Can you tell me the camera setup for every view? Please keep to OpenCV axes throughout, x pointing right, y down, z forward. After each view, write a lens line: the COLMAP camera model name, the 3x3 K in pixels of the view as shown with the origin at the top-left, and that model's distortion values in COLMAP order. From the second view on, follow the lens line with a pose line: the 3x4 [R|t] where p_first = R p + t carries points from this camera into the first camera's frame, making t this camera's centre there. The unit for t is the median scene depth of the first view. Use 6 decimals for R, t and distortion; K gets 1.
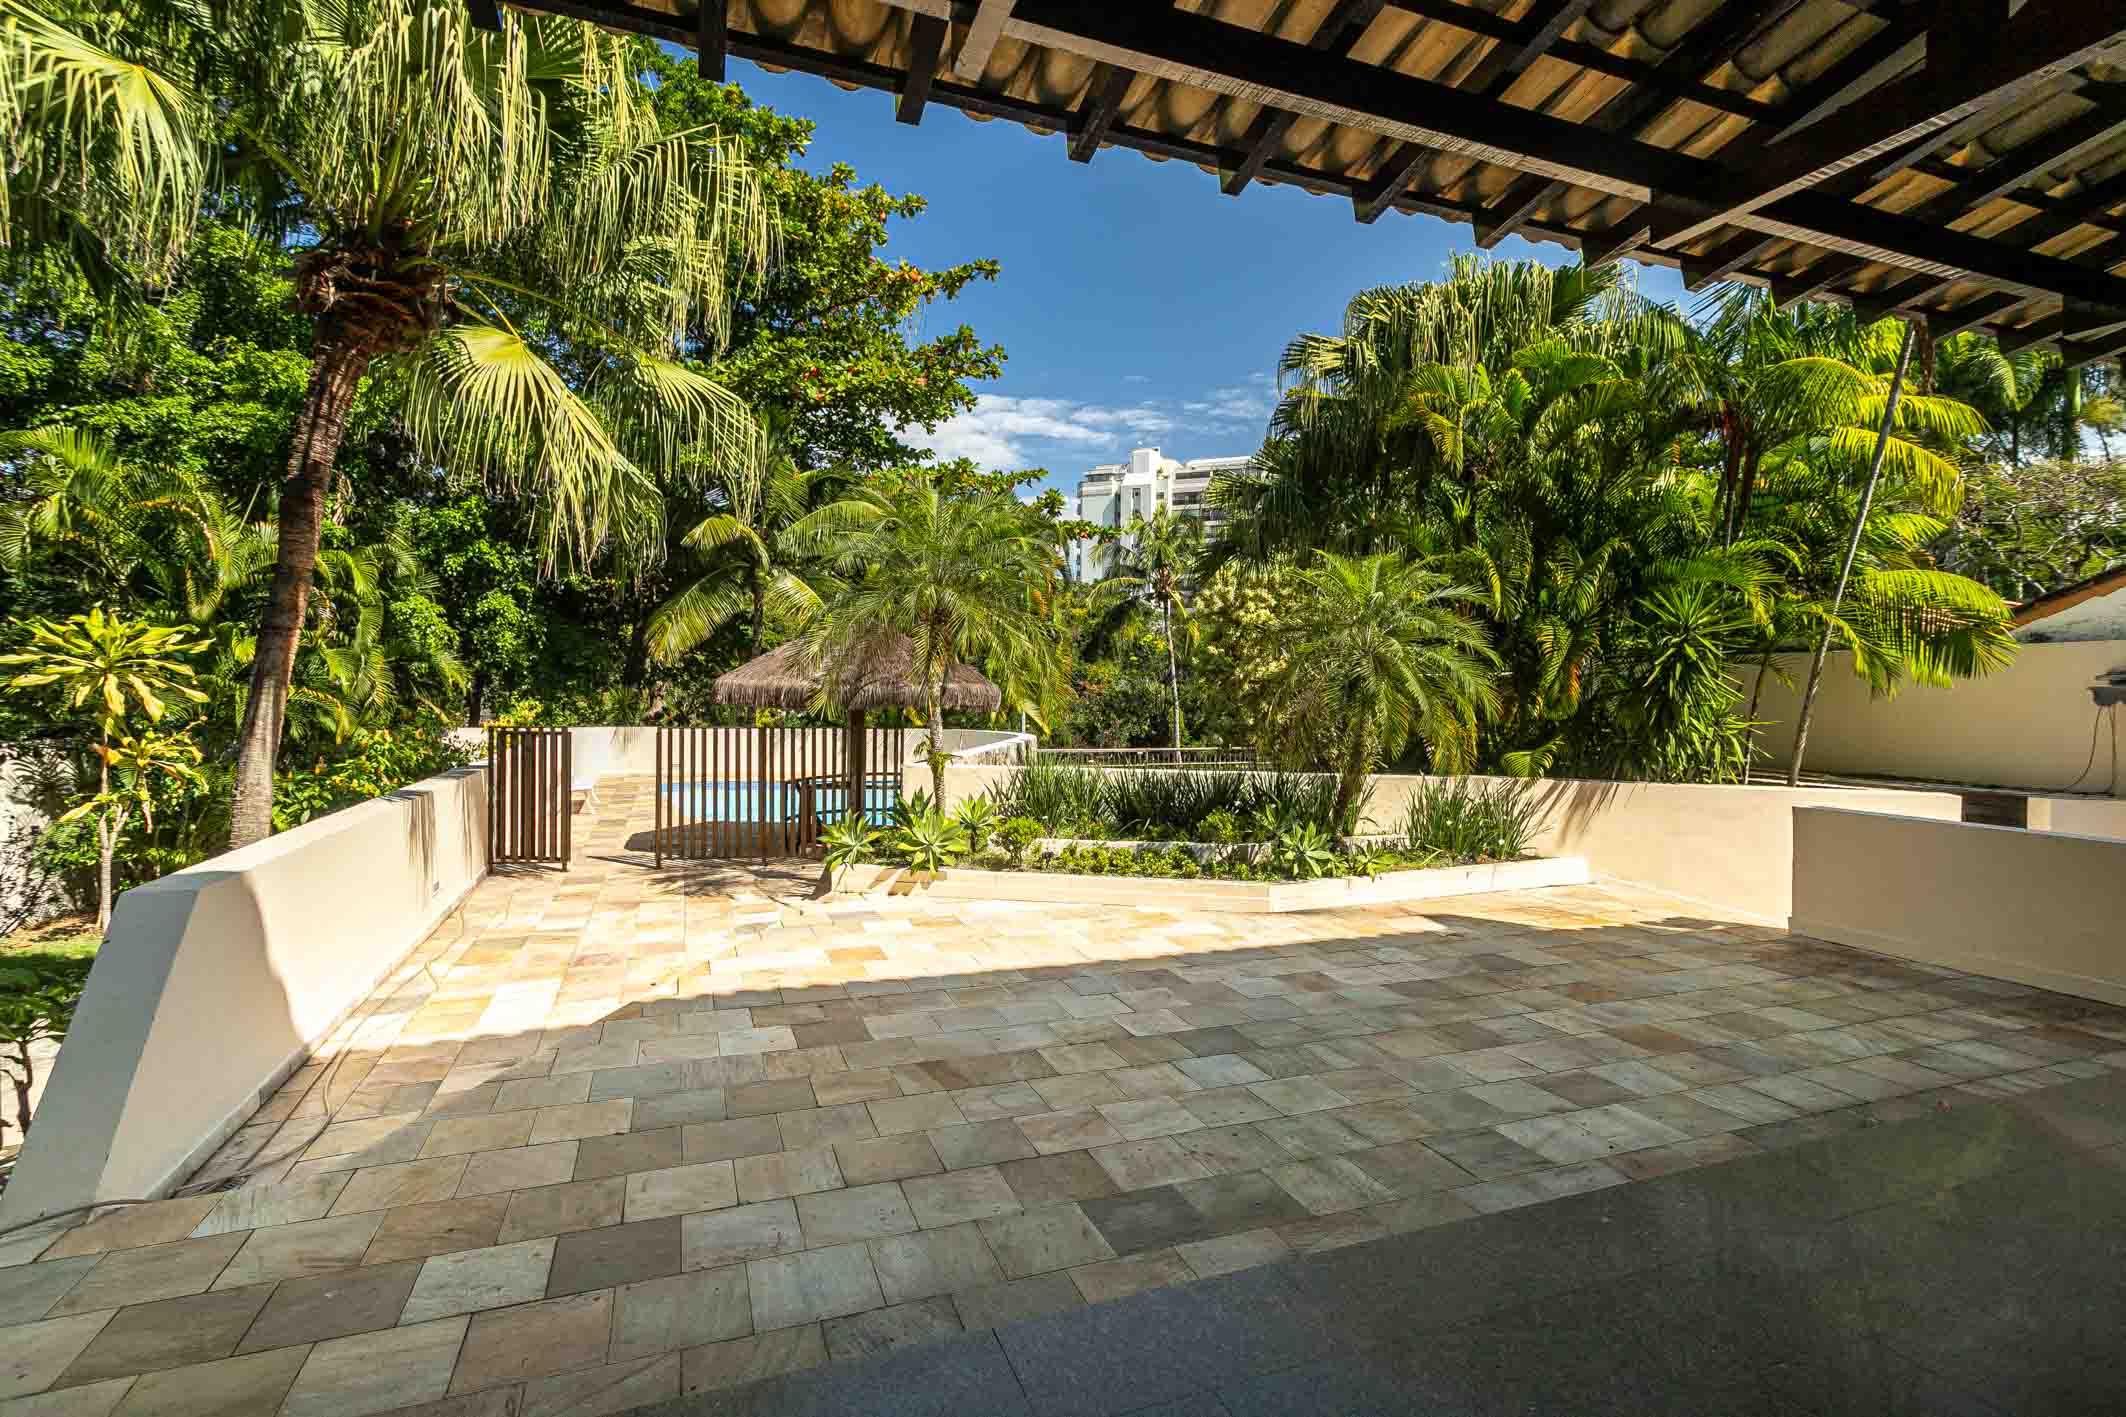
lens RADIAL K [[1018.8, 0, 1058.1], [0, 1018.8, 711.8], [0, 0, 1]] dist [0.002498, 0.001801]
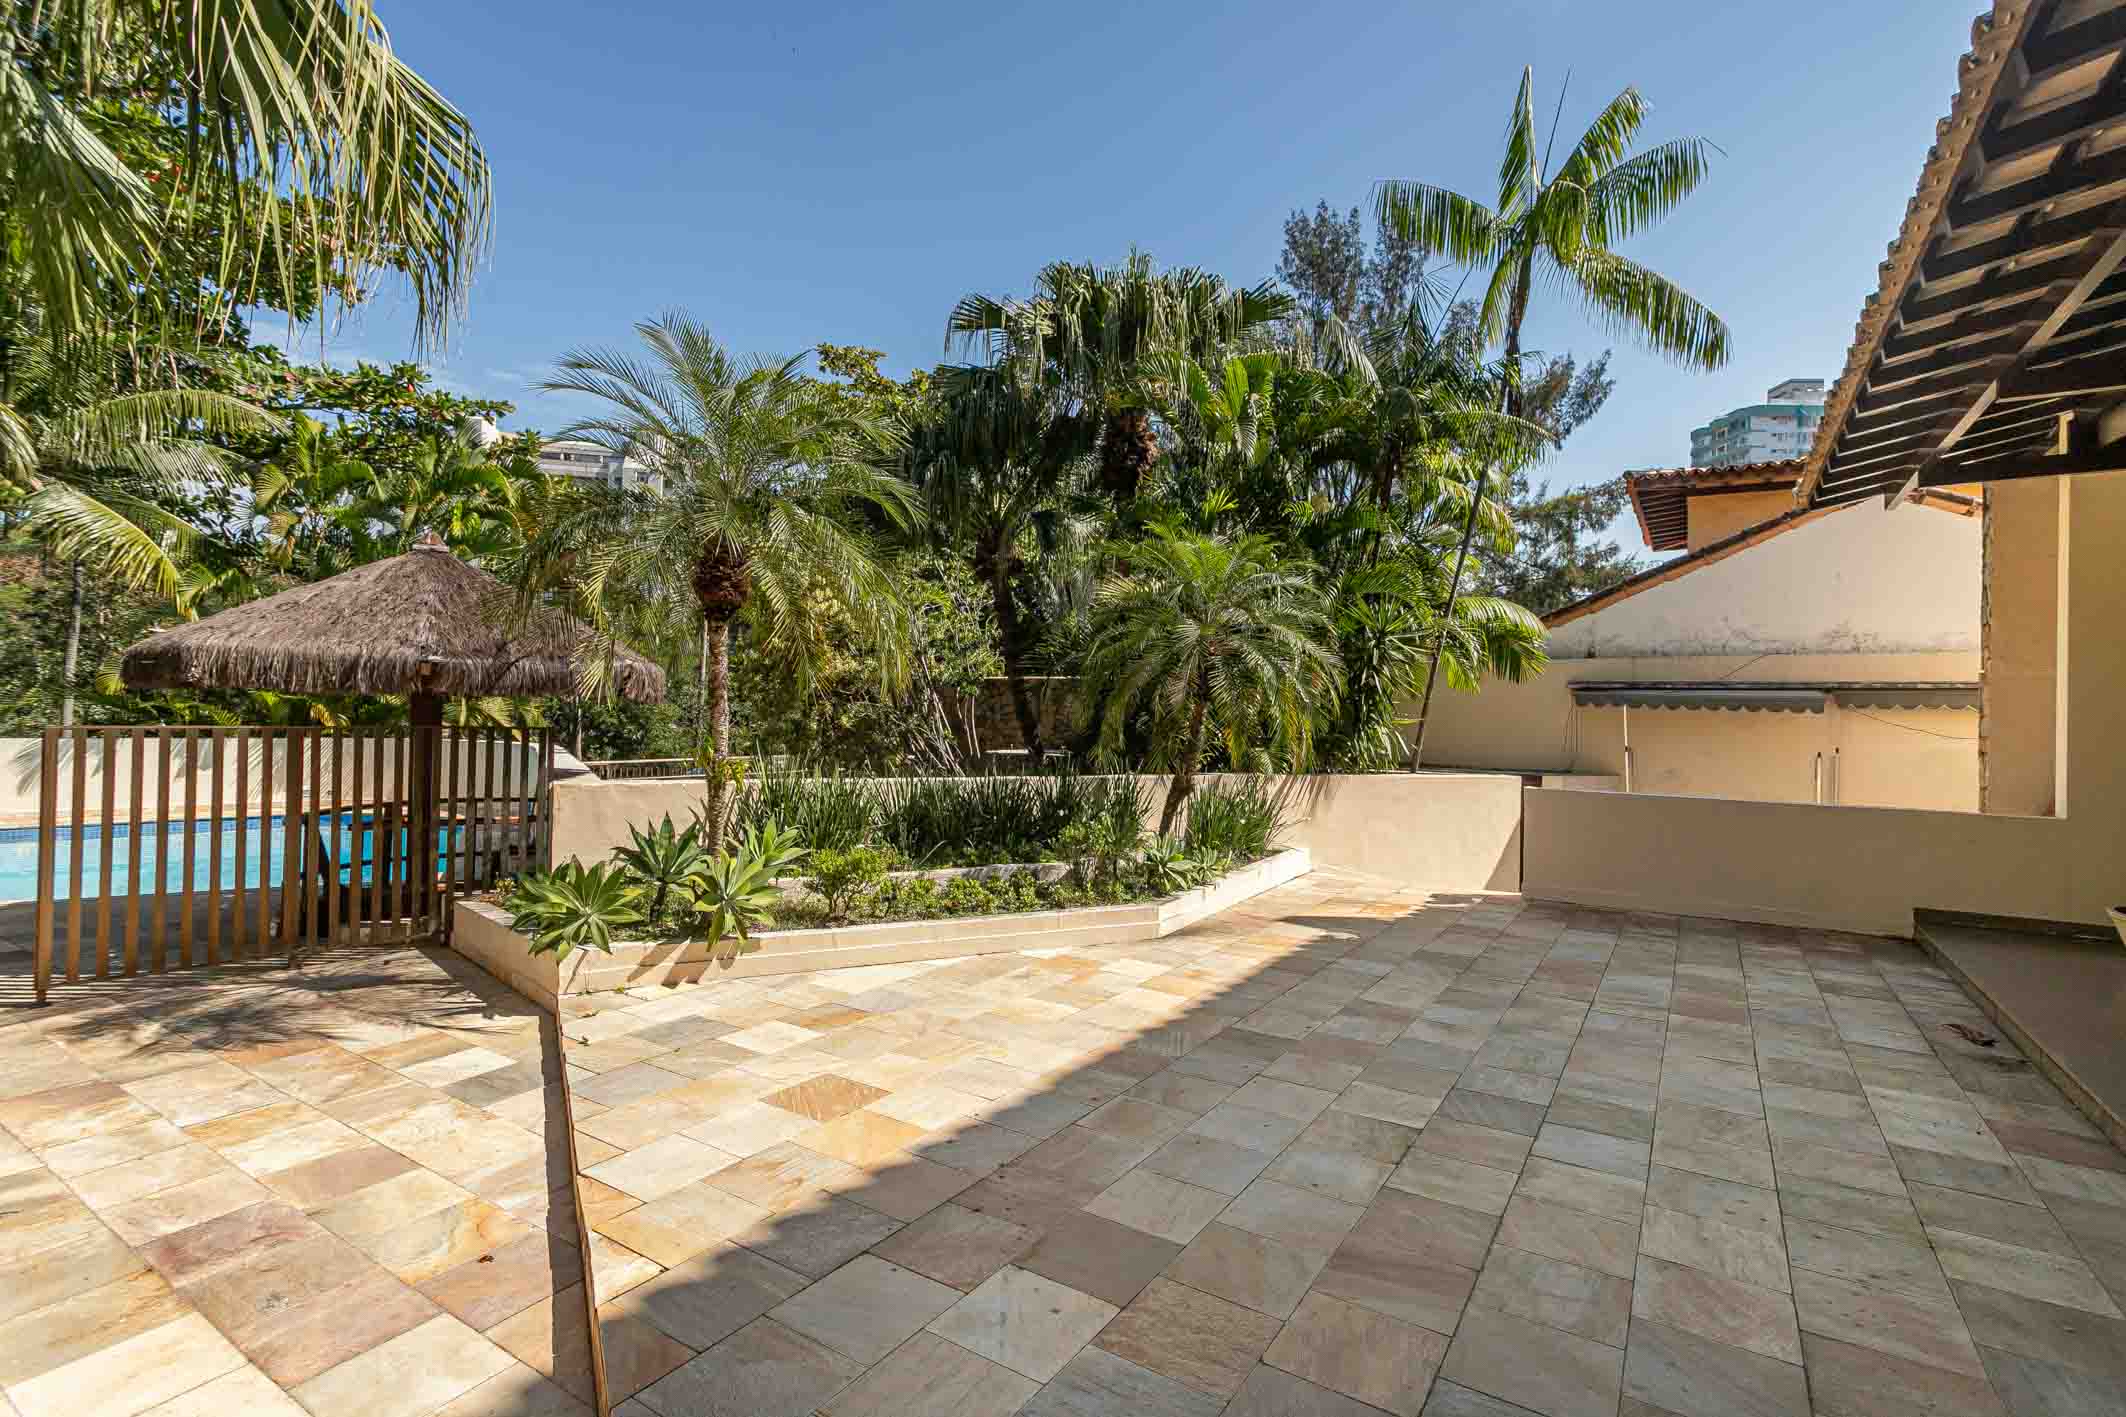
lens RADIAL K [[1018.8, 0, 1061.4], [0, 1018.8, 697.0], [0, 0, 1]] dist [0.002498, 0.001801]
pose [[0.802633, 0.014983, 0.596285, -0.491400], [0.002109, 0.999607, -0.027956, 0.027478], [-0.596470, 0.023696, 0.802286, 0.490881]]
